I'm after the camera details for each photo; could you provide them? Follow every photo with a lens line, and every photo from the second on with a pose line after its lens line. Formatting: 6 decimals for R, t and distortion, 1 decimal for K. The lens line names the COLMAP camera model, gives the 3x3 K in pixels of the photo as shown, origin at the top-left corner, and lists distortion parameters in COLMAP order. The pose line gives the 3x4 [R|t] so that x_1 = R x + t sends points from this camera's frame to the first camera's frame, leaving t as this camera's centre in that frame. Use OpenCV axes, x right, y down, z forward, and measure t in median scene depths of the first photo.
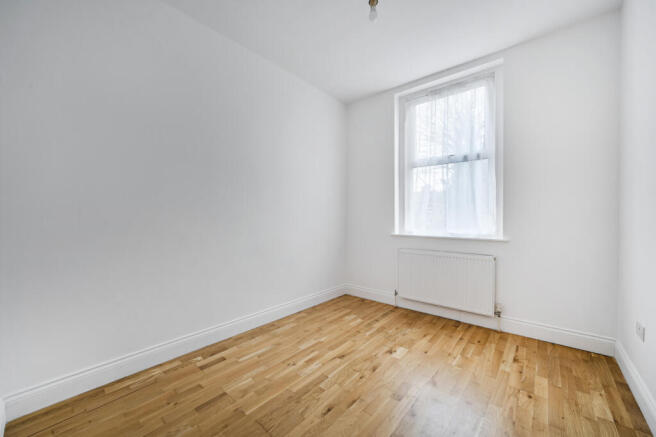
lens RADIAL K [[255.9, 0, 328.0], [0, 255.9, 218.5], [0, 0, 1]] dist [0.001455, 0.000125]
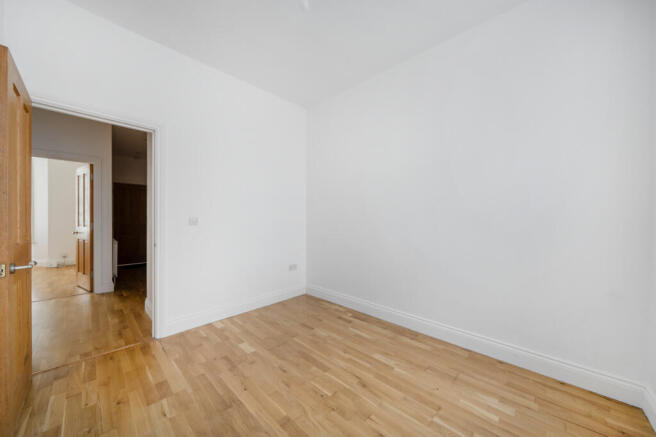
lens RADIAL K [[231.1, 0, 328.5], [0, 231.1, 220.5], [0, 0, 1]] dist [-0.000630, -0.000041]
pose [[-0.055388, 0.007116, -0.998440, 0.808177], [-0.004326, 0.999964, 0.007367, -0.011081], [0.998456, 0.004727, -0.055356, 0.907011]]
